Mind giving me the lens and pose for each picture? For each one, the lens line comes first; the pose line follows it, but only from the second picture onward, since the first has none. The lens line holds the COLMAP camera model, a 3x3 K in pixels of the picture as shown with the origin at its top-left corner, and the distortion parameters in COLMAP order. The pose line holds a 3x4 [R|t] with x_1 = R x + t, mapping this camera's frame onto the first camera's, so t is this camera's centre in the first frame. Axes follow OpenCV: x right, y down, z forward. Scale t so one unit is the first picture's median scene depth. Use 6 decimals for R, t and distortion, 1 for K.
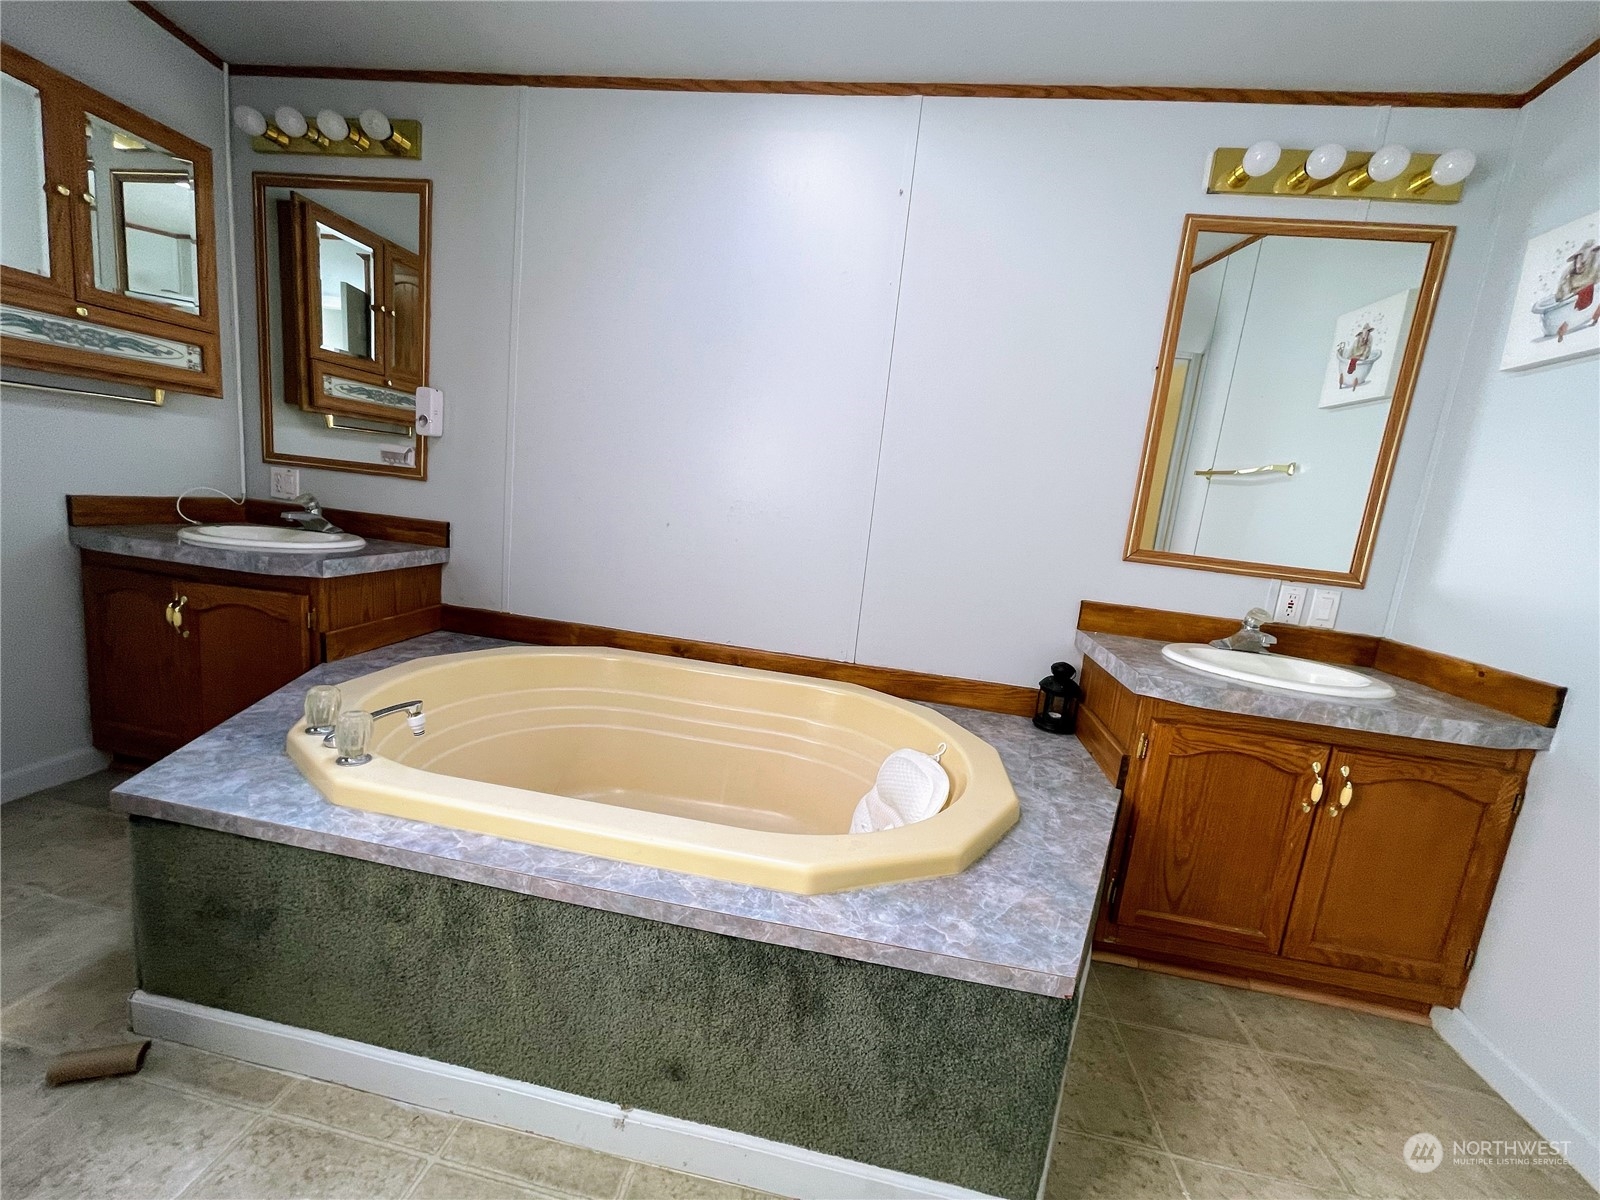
lens RADIAL K [[642.9, 0, 797.1], [0, 642.9, 596.8], [0, 0, 1]] dist [-0.004028, 0.001158]
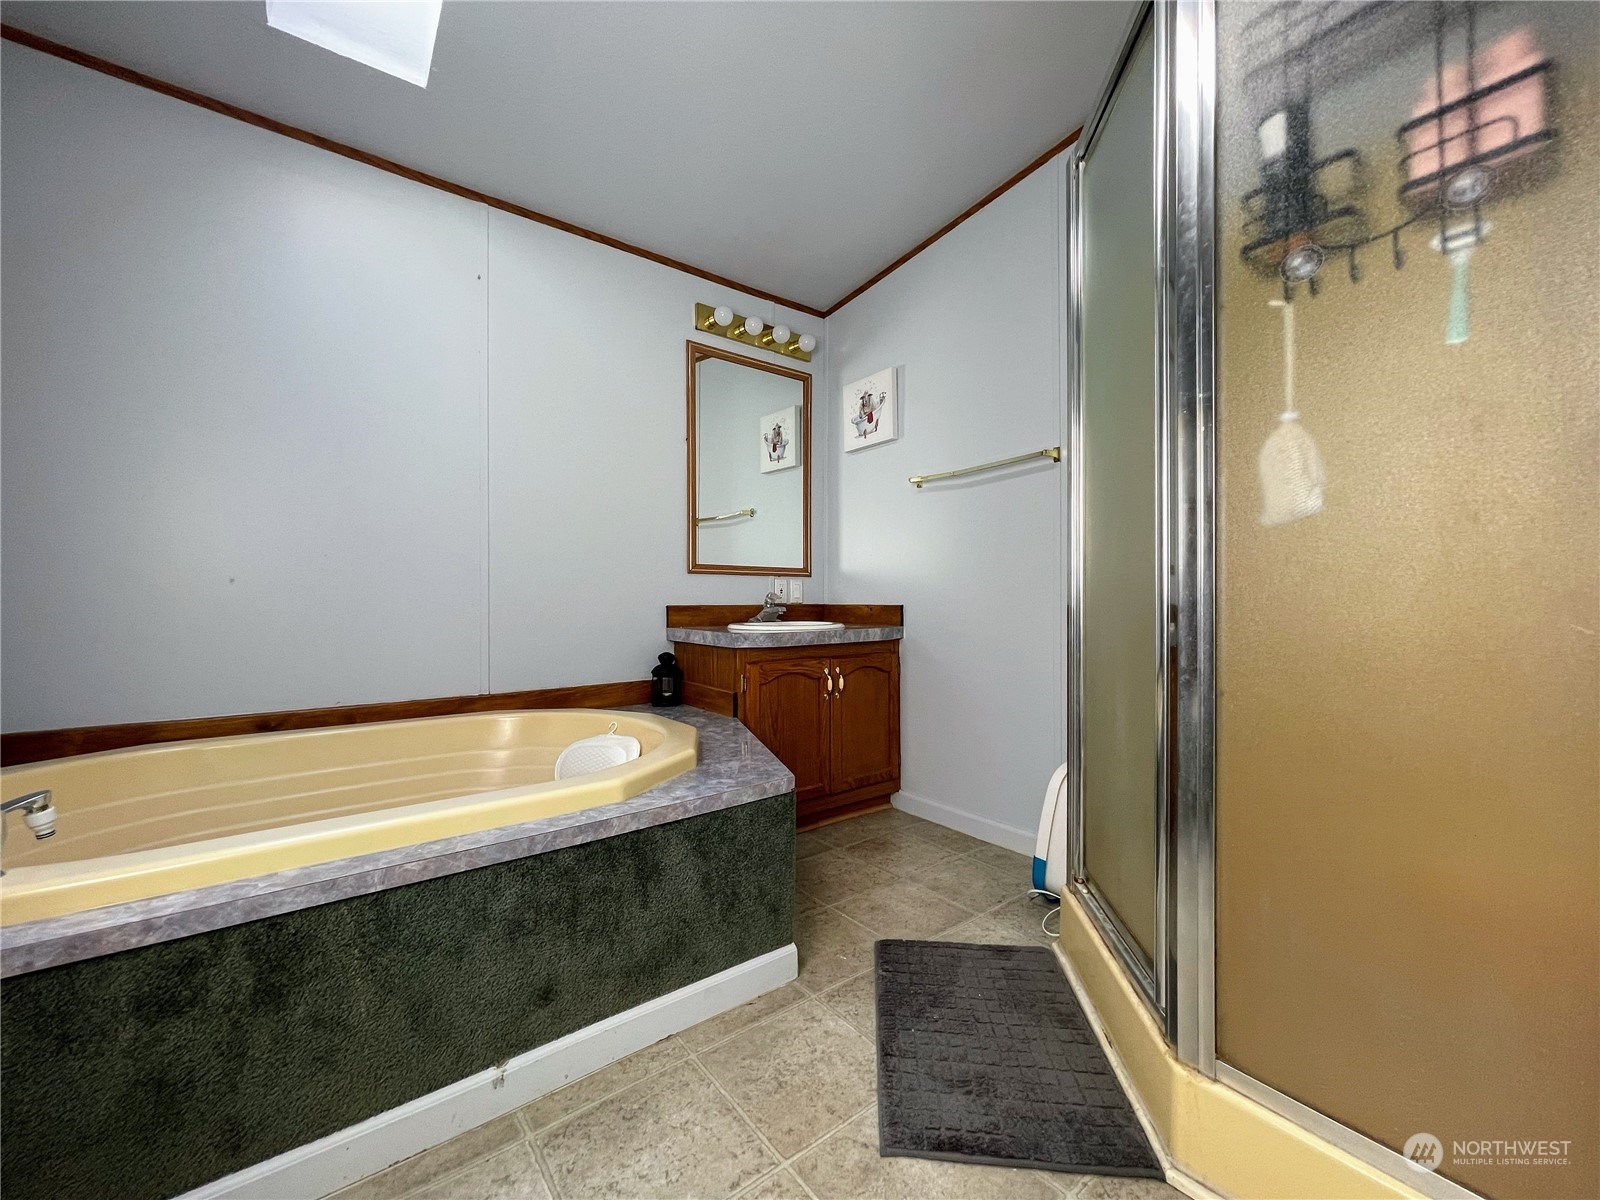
lens RADIAL K [[642.9, 0, 798.9], [0, 642.9, 600.3], [0, 0, 1]] dist [-0.004028, 0.001158]
pose [[0.682464, -0.108636, 0.722801, -0.428892], [0.190866, 0.981069, -0.032762, 0.117300], [-0.705559, 0.160317, 0.690279, -0.146939]]
